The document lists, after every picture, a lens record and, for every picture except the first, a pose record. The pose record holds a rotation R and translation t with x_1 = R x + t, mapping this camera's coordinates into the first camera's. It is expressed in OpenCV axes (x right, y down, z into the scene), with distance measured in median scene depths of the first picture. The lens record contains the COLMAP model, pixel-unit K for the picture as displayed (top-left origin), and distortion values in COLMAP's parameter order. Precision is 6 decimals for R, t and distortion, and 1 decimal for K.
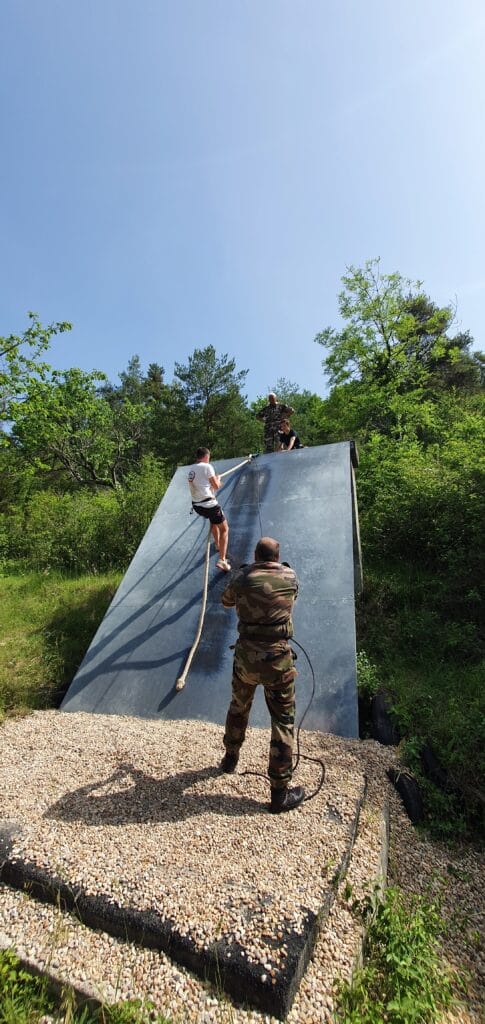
lens RADIAL K [[407.5, 0, 240.0], [0, 407.5, 519.2], [0, 0, 1]] dist [0.015161, -0.000626]
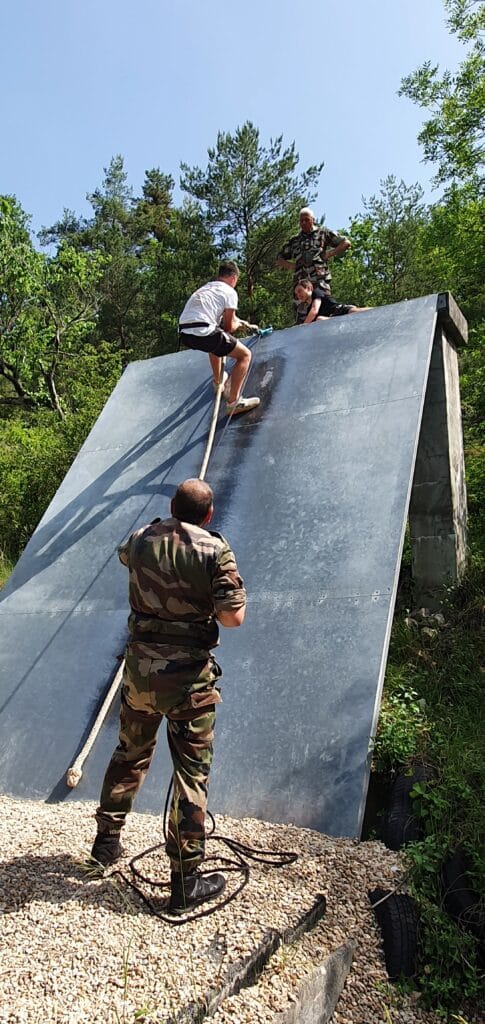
lens RADIAL K [[770.7, 0, 226.6], [0, 770.7, 519.6], [0, 0, 1]] dist [0.006830, 0.027321]
pose [[0.988400, -0.025333, -0.149745, 0.104473], [0.036258, 0.996840, 0.070682, 0.009084], [0.147481, -0.075291, 0.986195, -0.008568]]
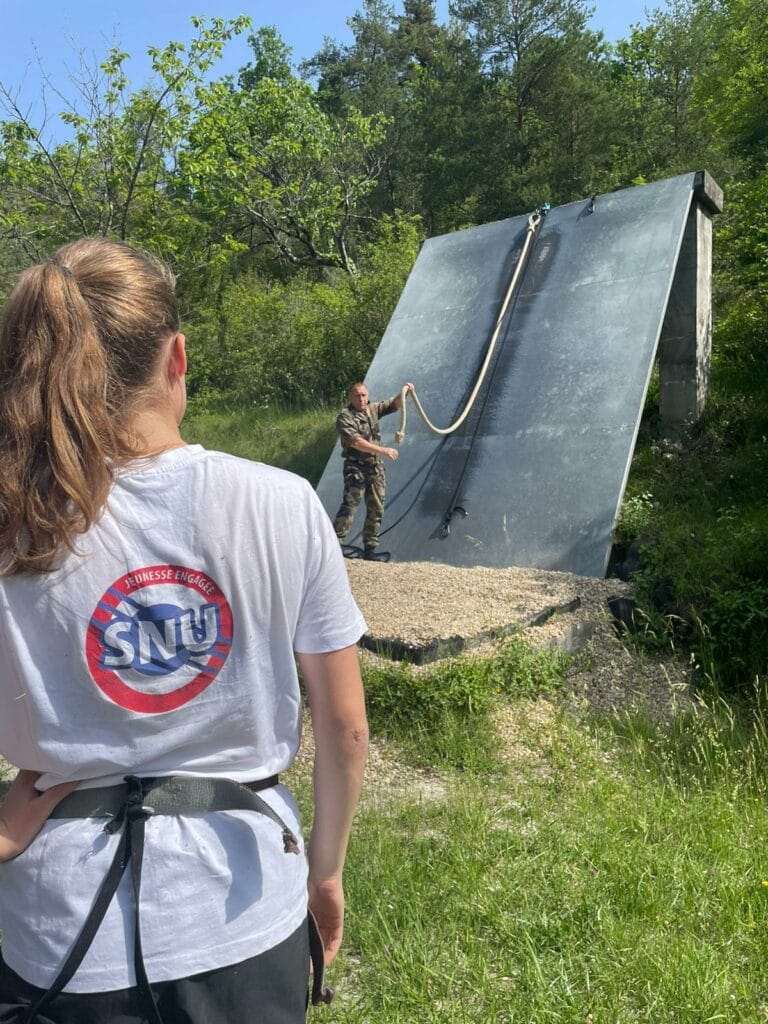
lens RADIAL K [[772.6, 0, 374.0], [0, 772.6, 507.2], [0, 0, 1]] dist [0.055758, -0.044896]
pose [[0.956616, 0.009018, -0.291213, 0.112976], [0.065581, 0.967206, 0.245381, -0.019989], [0.283875, -0.253833, 0.924653, -0.237263]]
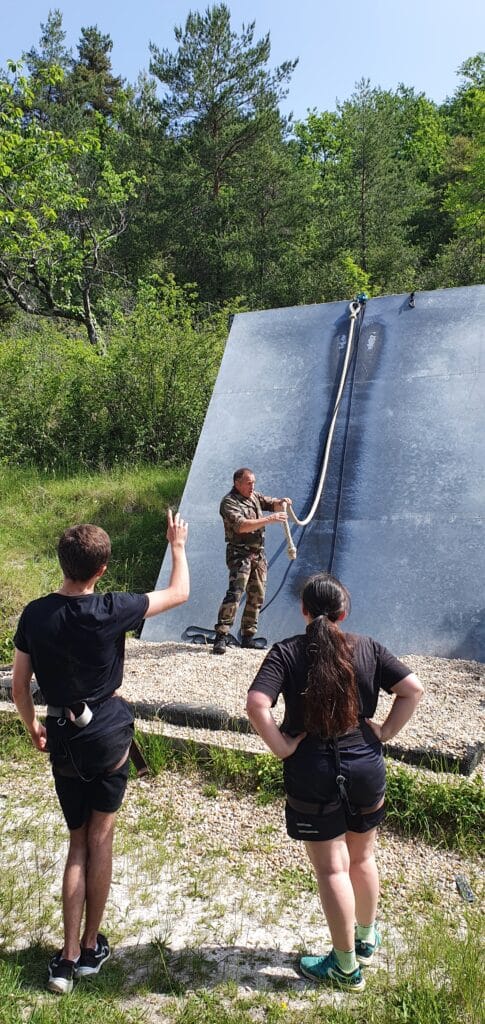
lens RADIAL K [[793.0, 0, 218.9], [0, 793.0, 527.8], [0, 0, 1]] dist [0.058111, -0.050571]
pose [[0.999427, 0.012644, -0.031388, -0.111583], [-0.005522, 0.976075, 0.217364, -0.058697], [0.033386, -0.217066, 0.975586, -0.264920]]
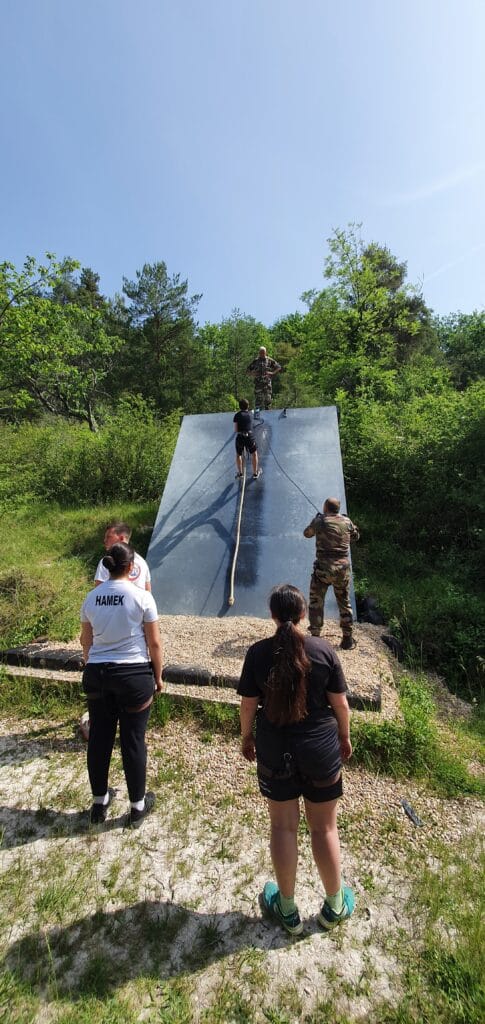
lens RADIAL K [[407.5, 0, 235.0], [0, 407.5, 517.7], [0, 0, 1]] dist [0.015161, -0.000626]
pose [[0.985707, 0.018249, 0.167478, -0.164300], [-0.046973, 0.984463, 0.169193, -0.039599], [-0.161789, -0.174642, 0.971249, -0.140431]]
